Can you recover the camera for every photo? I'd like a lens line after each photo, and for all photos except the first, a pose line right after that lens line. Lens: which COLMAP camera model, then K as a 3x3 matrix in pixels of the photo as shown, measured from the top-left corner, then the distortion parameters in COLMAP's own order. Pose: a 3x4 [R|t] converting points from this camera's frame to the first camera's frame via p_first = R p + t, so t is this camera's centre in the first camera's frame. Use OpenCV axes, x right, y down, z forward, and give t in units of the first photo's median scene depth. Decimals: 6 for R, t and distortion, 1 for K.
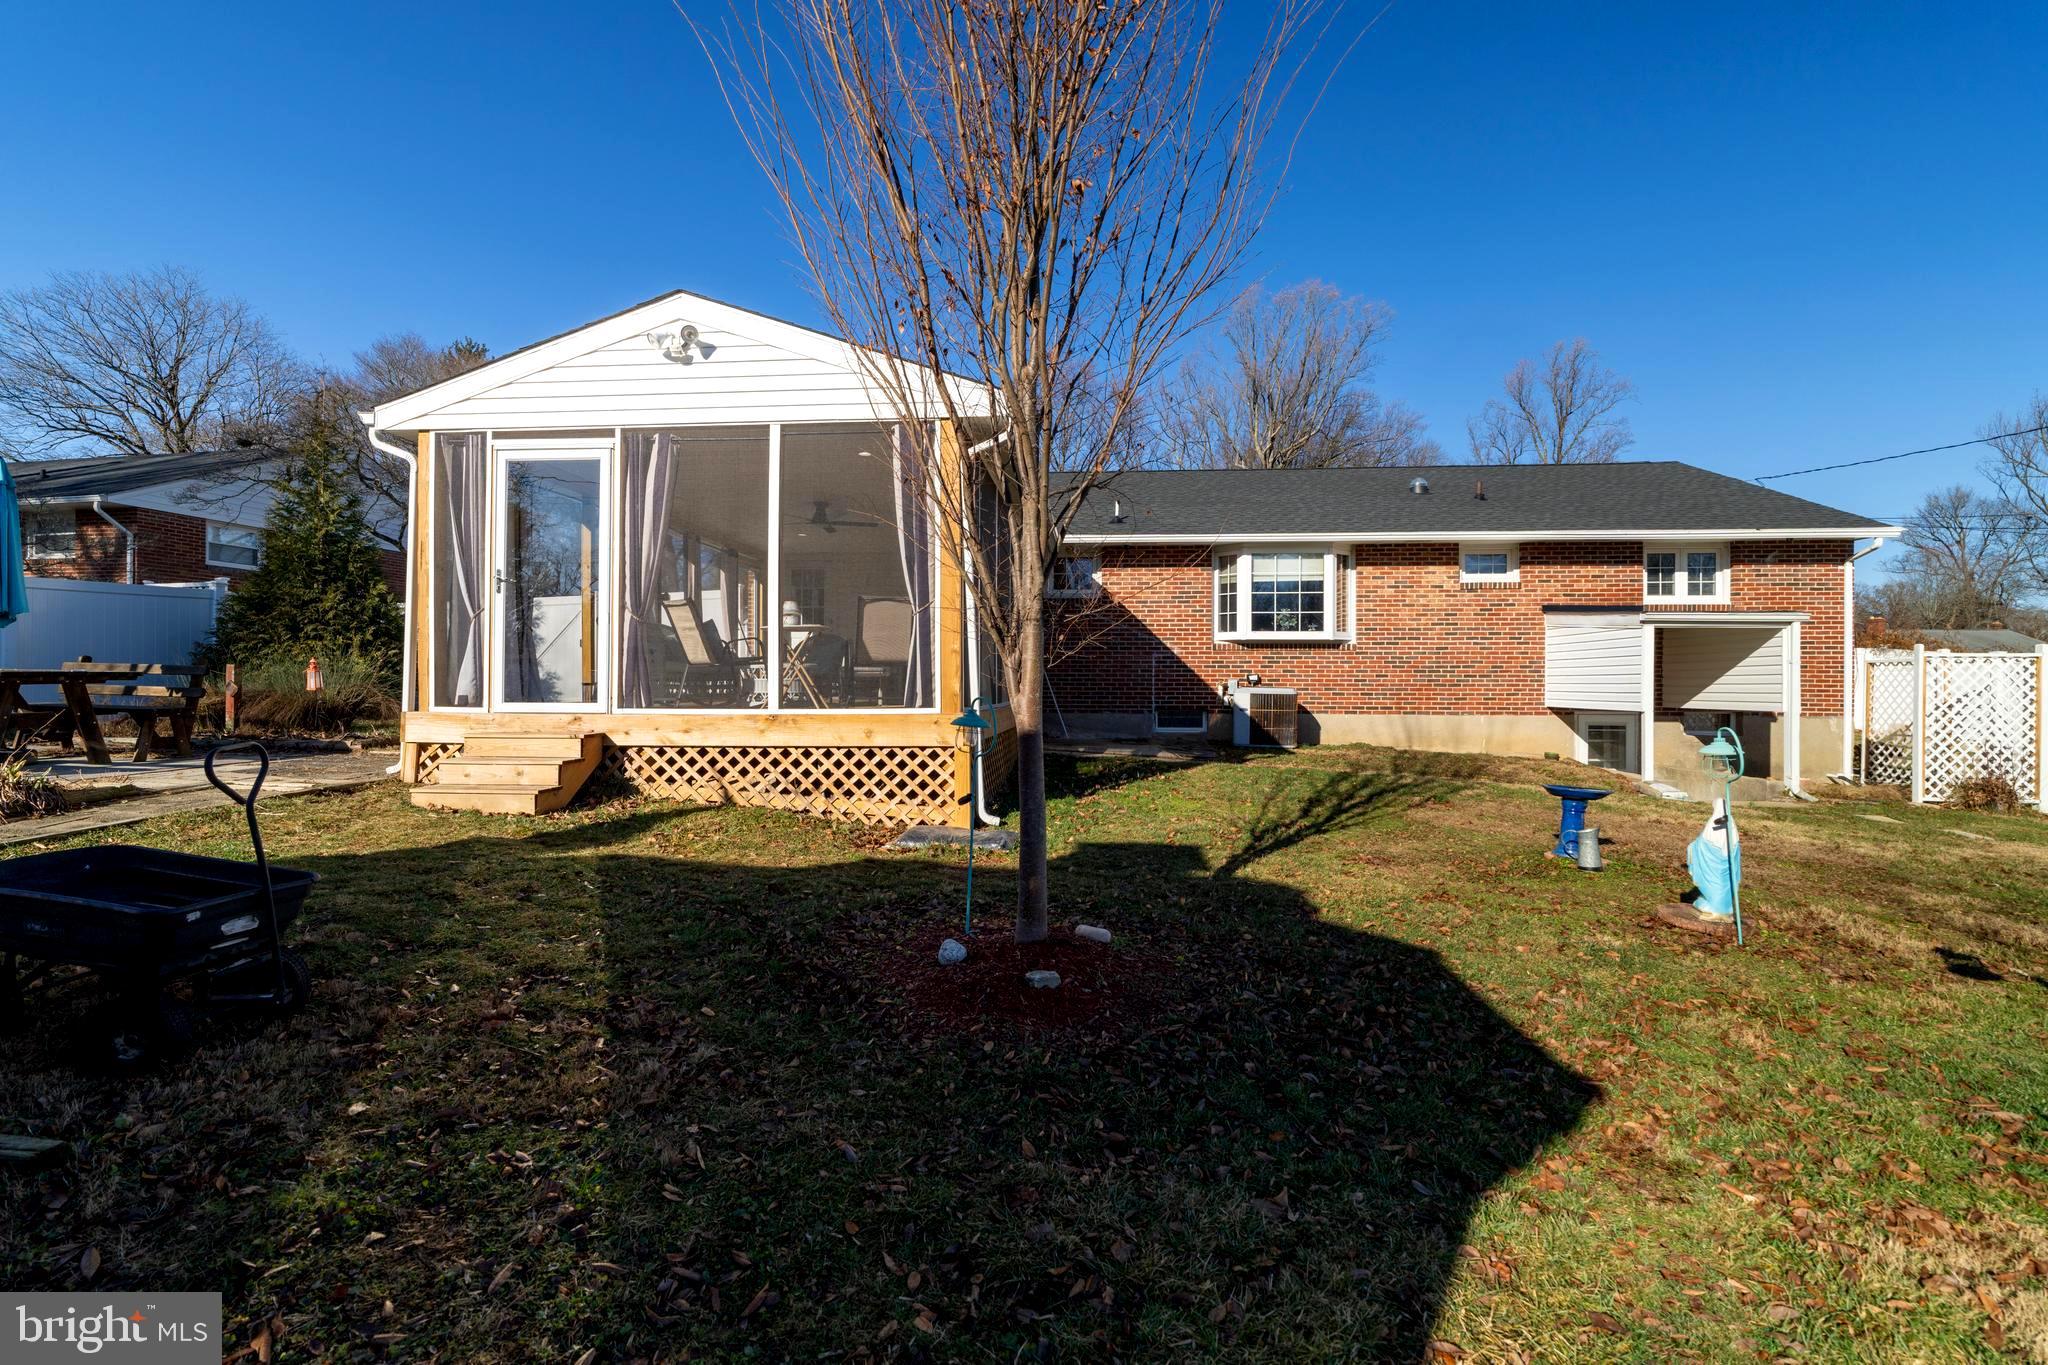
lens RADIAL K [[931.7, 0, 1029.4], [0, 931.7, 674.8], [0, 0, 1]] dist [-0.004261, 0.000017]
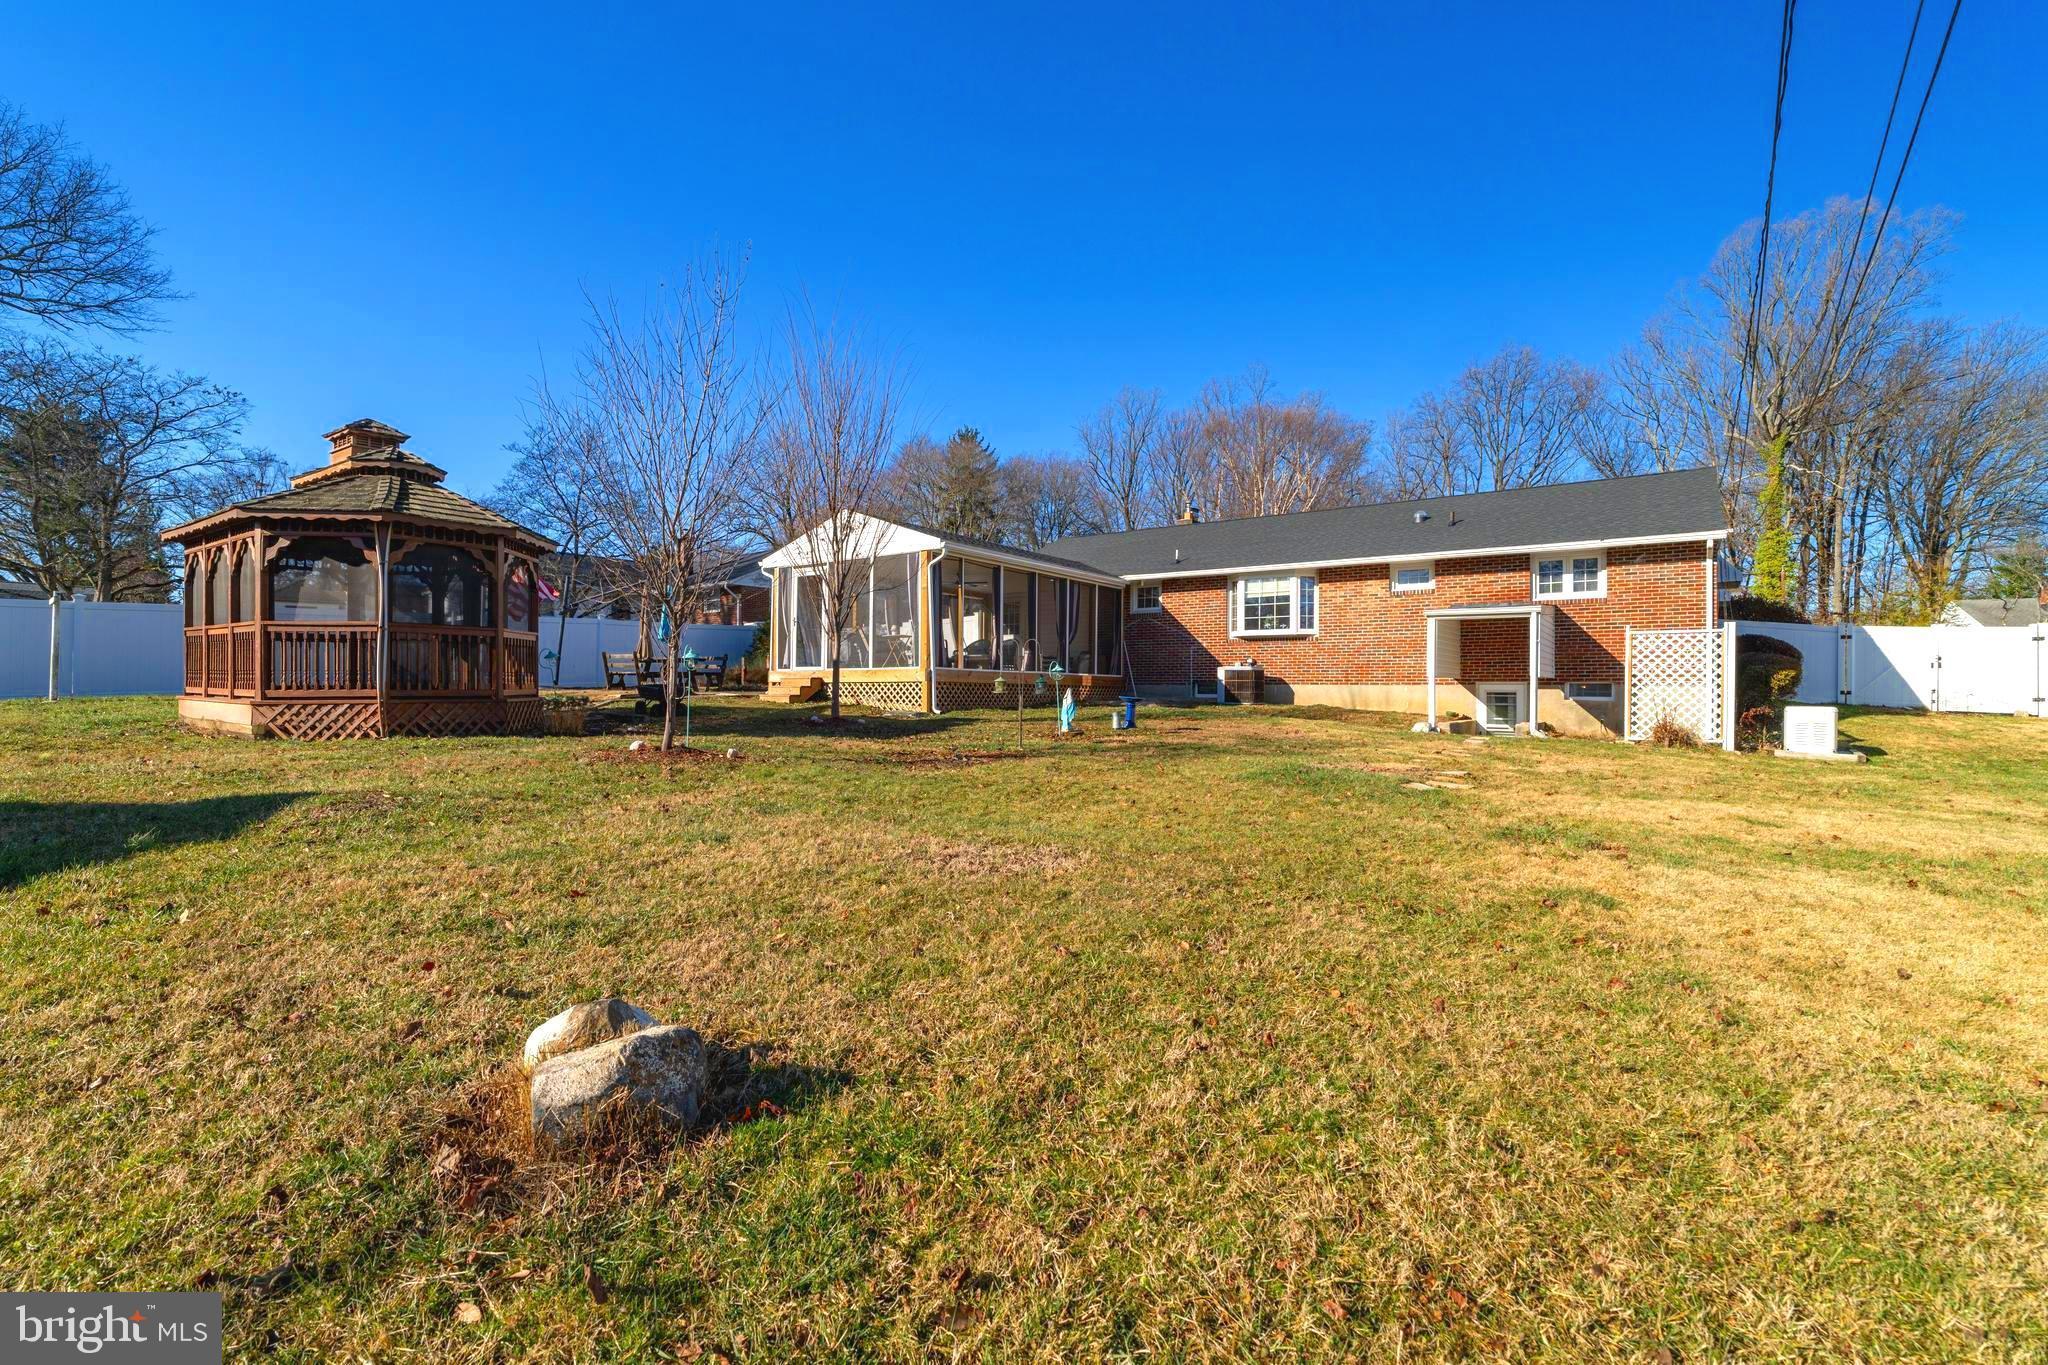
lens RADIAL K [[931.7, 0, 1019.9], [0, 931.7, 688.1], [0, 0, 1]] dist [-0.004261, 0.000017]
pose [[0.858823, 0.000645, -0.512272, 0.707728], [0.001427, 0.999992, 0.003651, 0.042310], [0.512270, -0.003867, 0.858816, -0.506176]]
